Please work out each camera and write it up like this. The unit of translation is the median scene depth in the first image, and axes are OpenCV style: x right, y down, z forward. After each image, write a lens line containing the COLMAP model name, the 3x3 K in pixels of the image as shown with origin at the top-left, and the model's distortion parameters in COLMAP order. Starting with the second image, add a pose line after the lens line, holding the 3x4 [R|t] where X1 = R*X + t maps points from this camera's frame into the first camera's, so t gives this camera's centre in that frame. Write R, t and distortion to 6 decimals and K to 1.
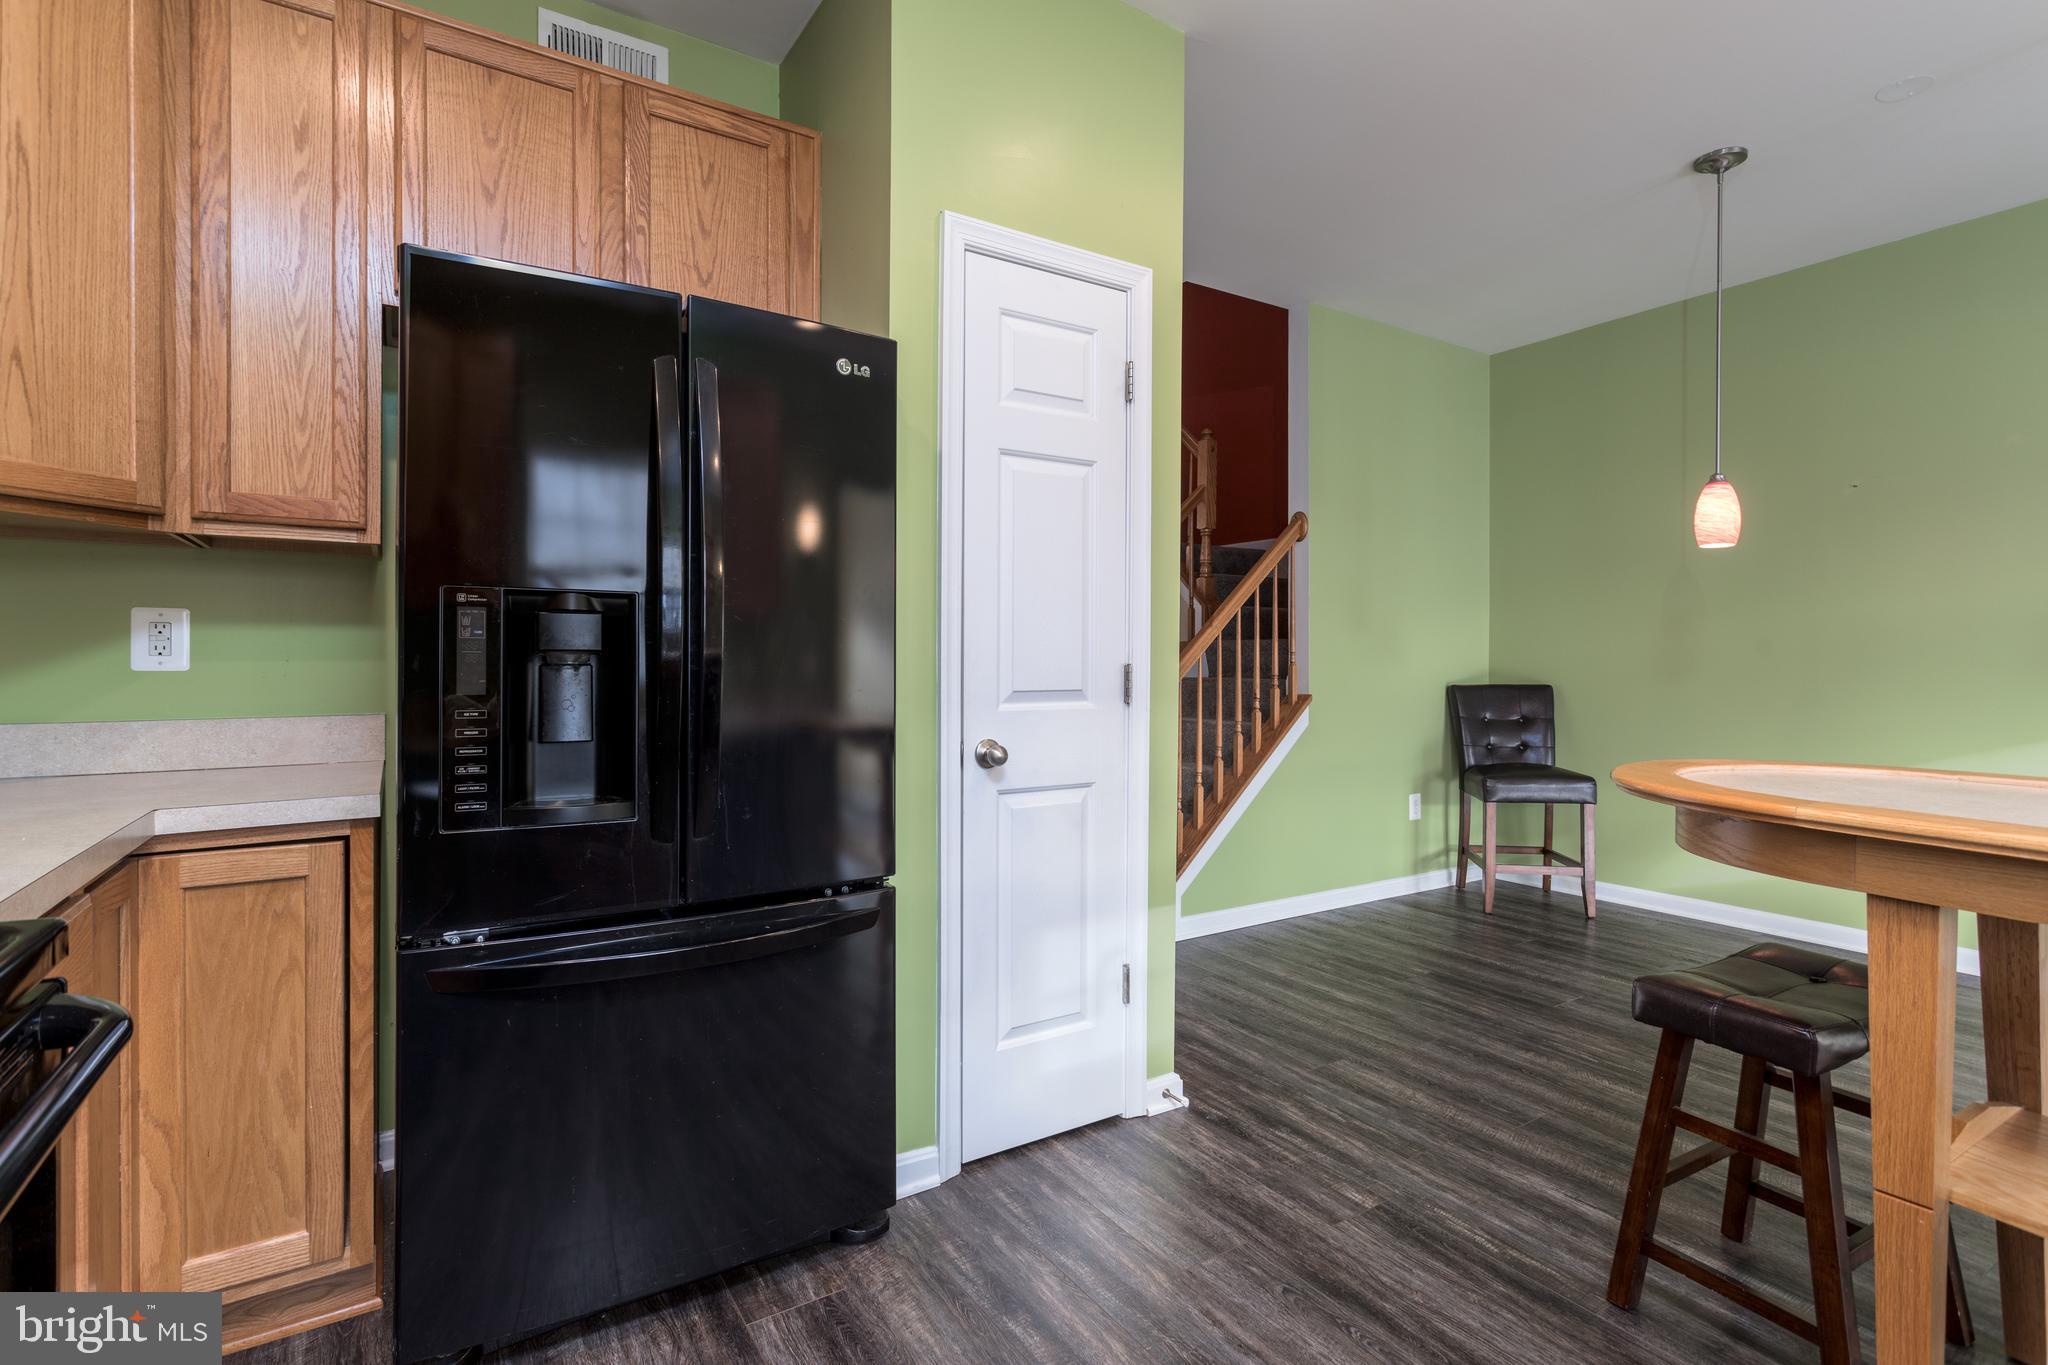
lens RADIAL K [[966.2, 0, 1026.9], [0, 966.2, 658.7], [0, 0, 1]] dist [-0.001007, 0.000067]
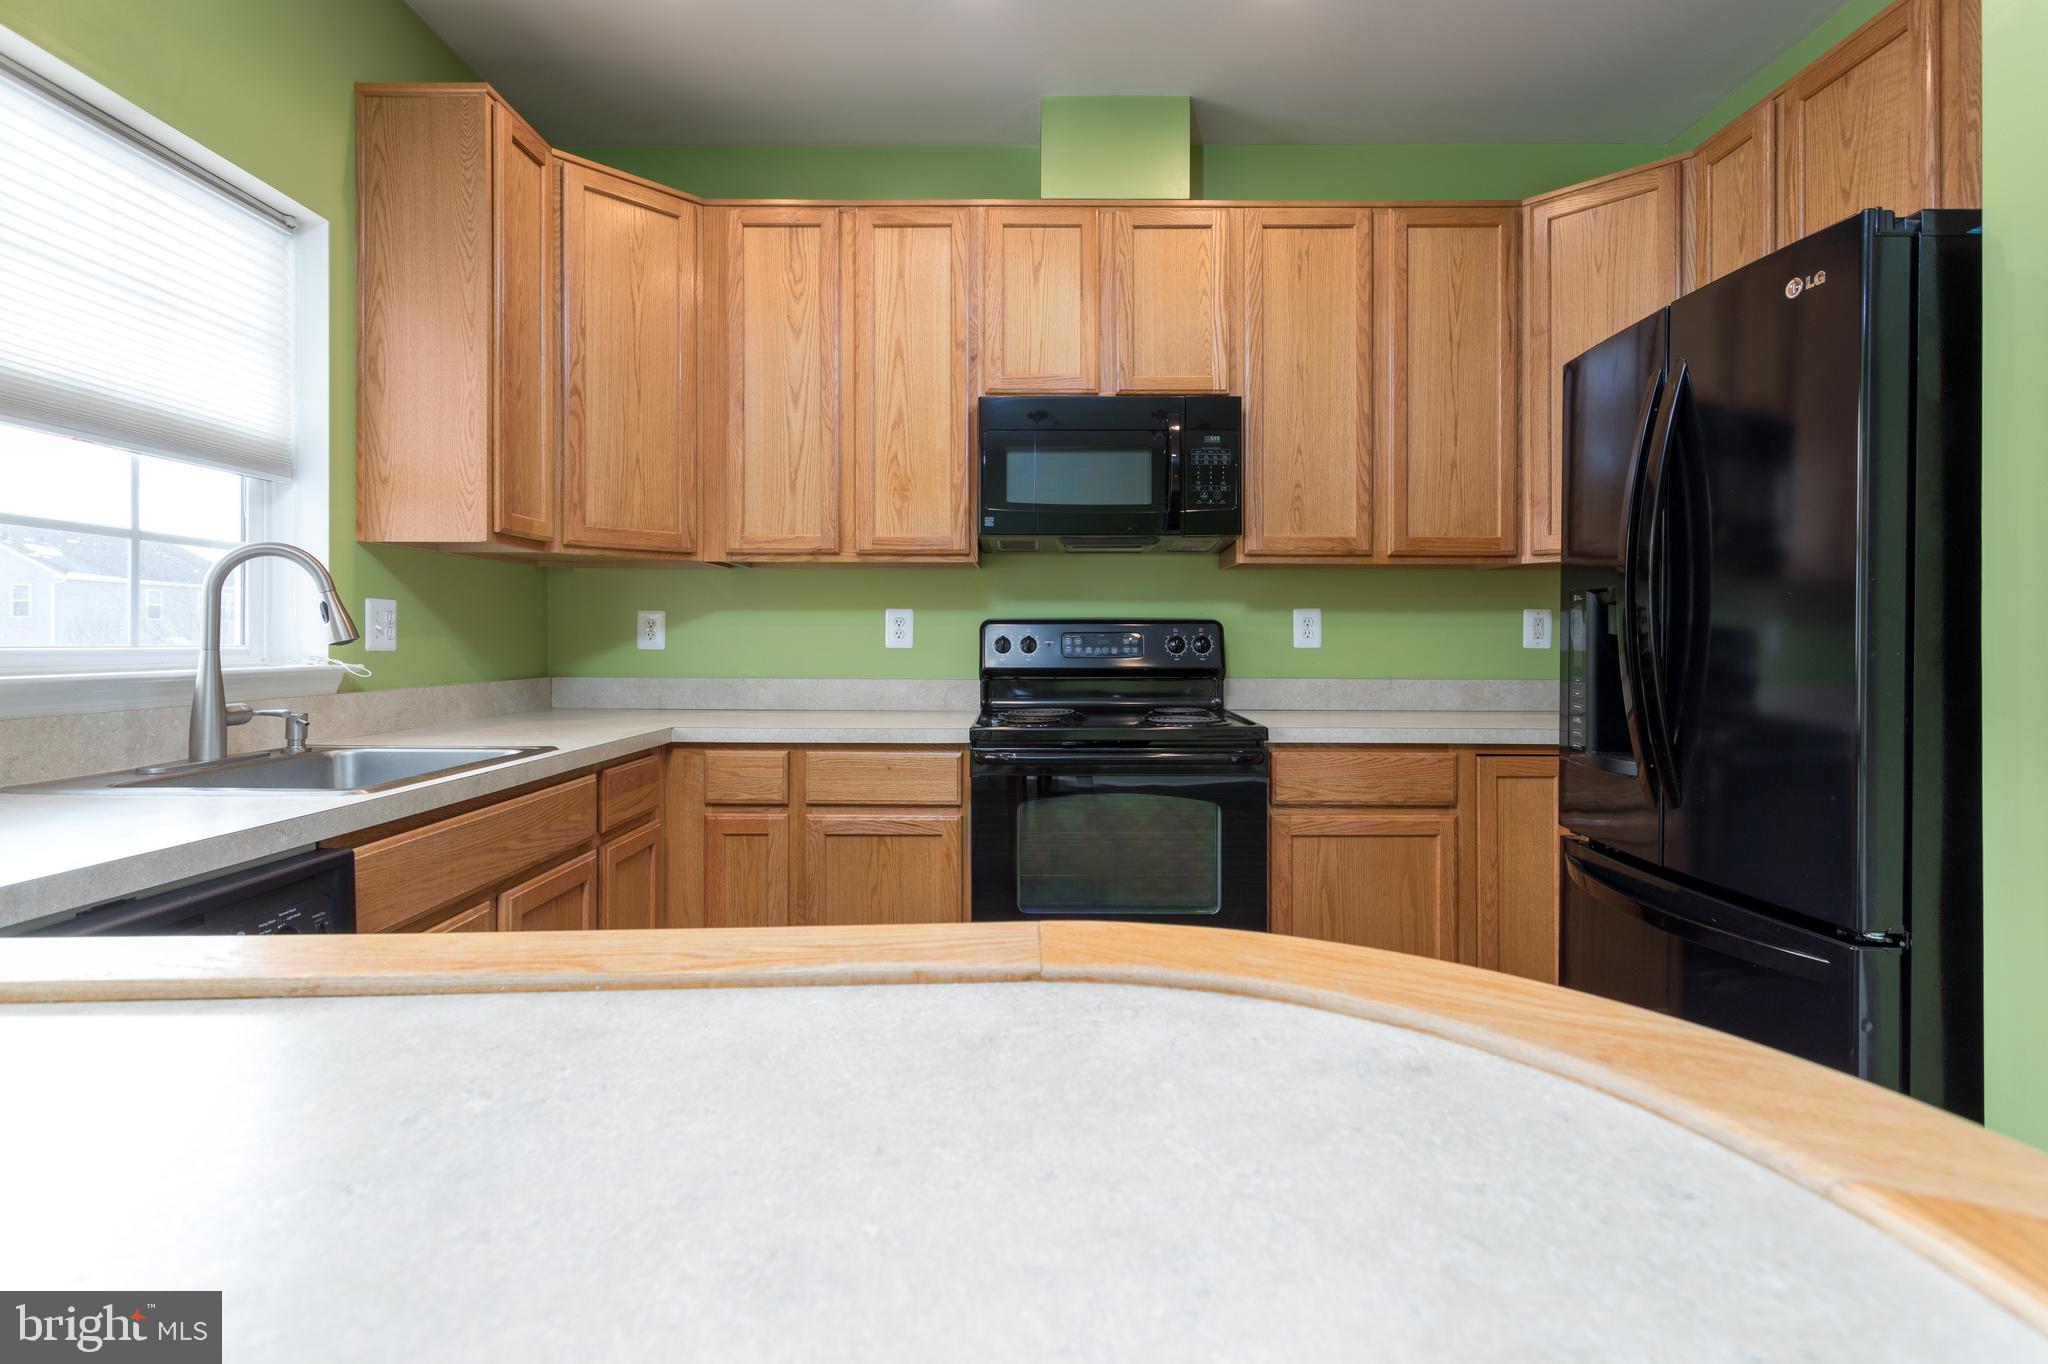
lens RADIAL K [[988.3, 0, 1022.4], [0, 988.3, 637.4], [0, 0, 1]] dist [-0.001872, 0.000123]
pose [[-0.548922, -0.003542, -0.835866, 0.925995], [-0.006067, 0.999982, -0.000253, 0.000934], [0.835851, 0.004932, -0.548934, 0.960200]]
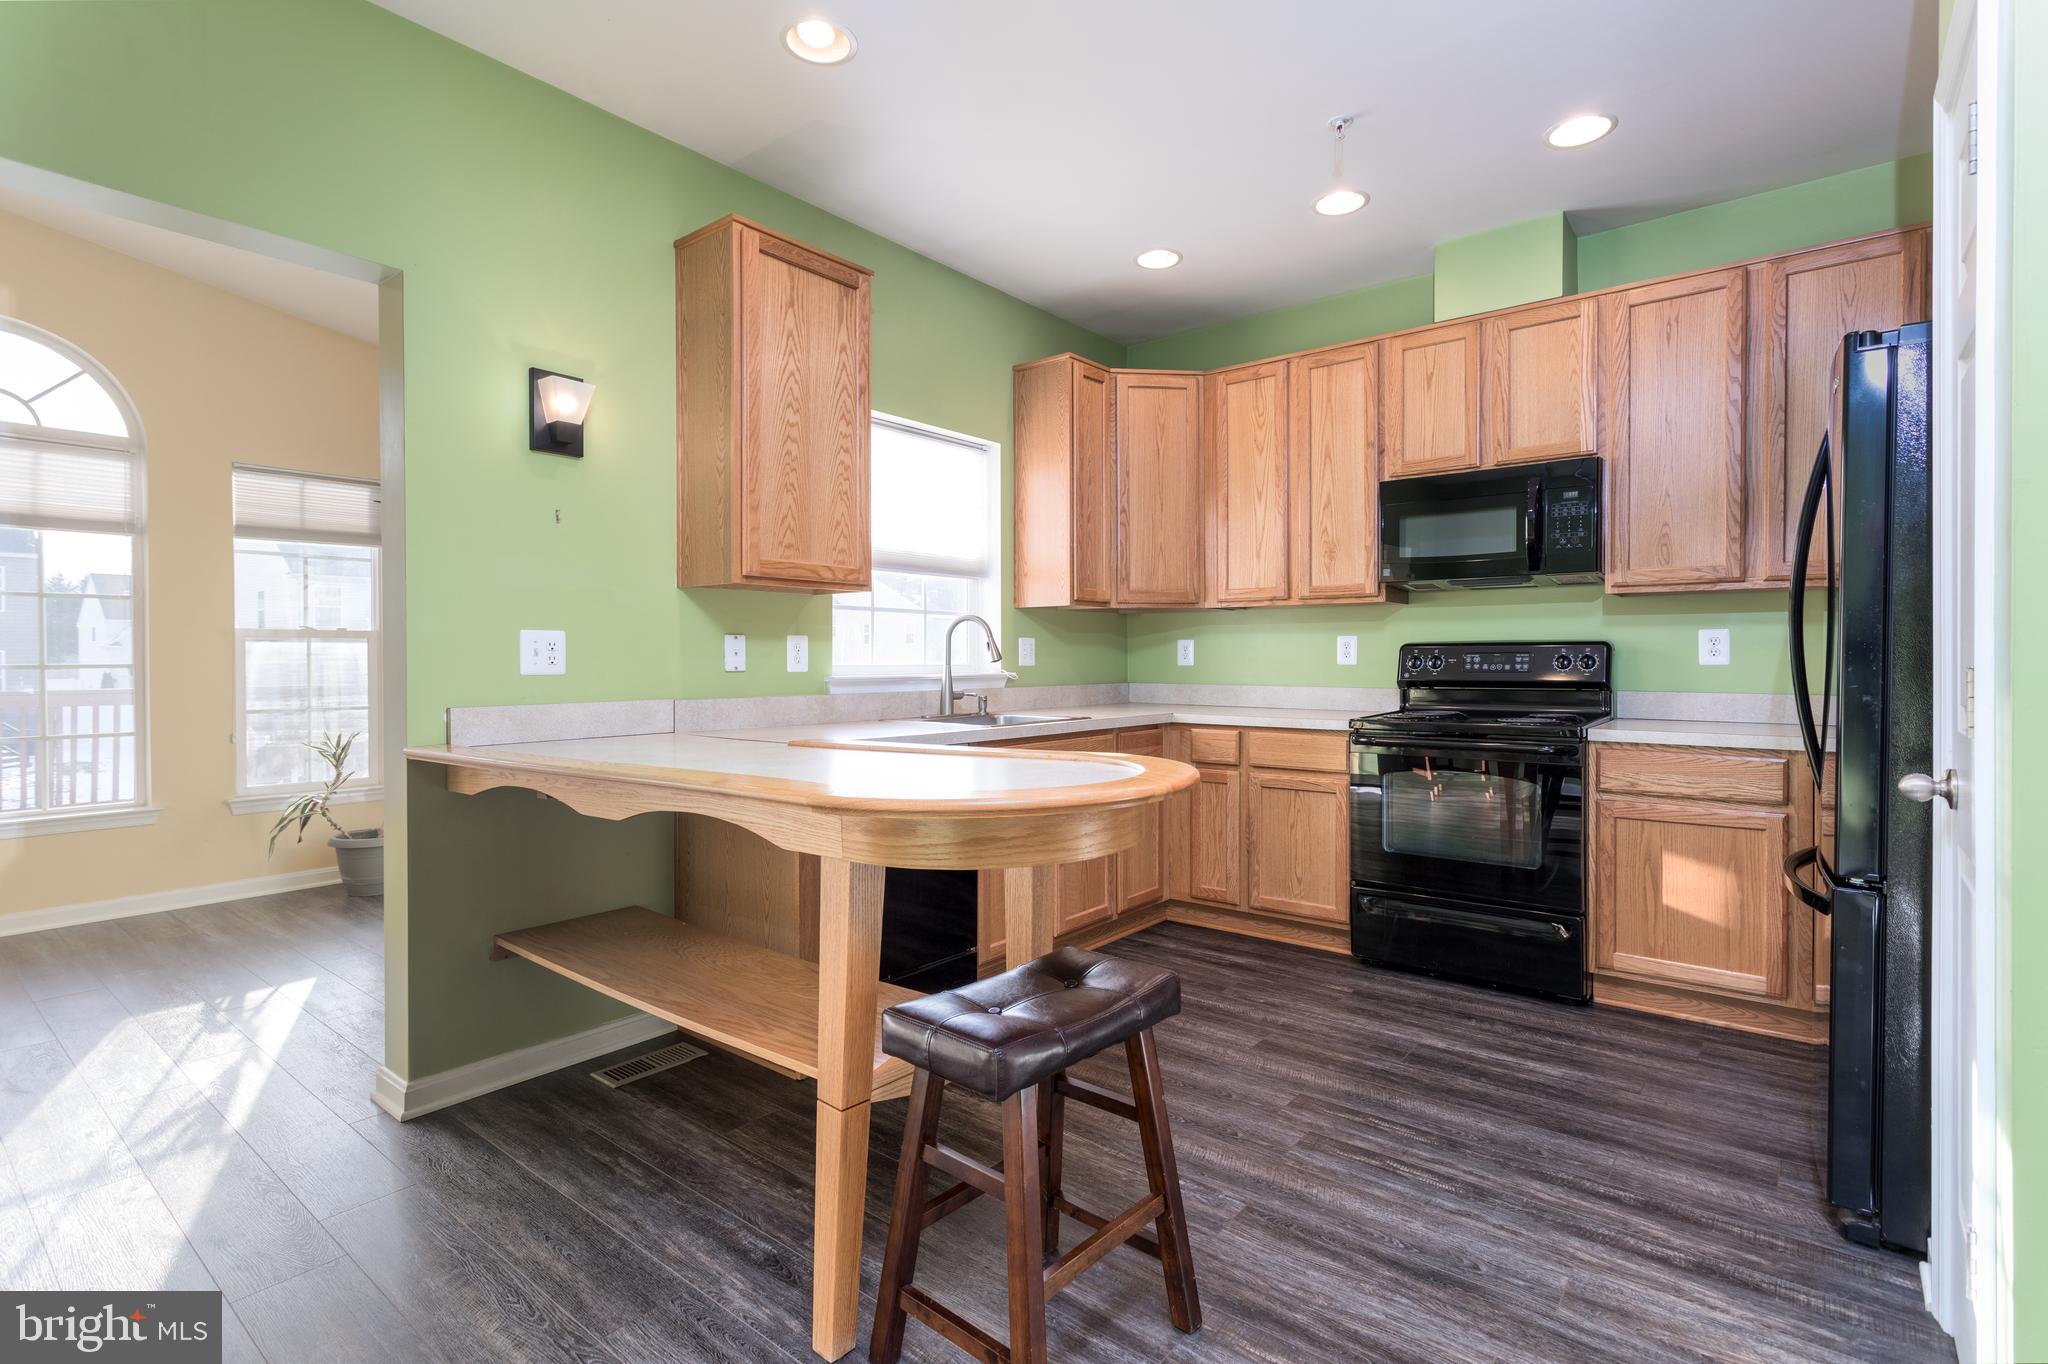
lens RADIAL K [[966.2, 0, 1026.9], [0, 966.2, 658.2], [0, 0, 1]] dist [-0.001007, 0.000067]
pose [[-0.948850, 0.001618, -0.315724, 1.055251], [0.000148, 0.999989, 0.004680, -0.006294], [0.315728, 0.004394, -0.948839, 1.832223]]
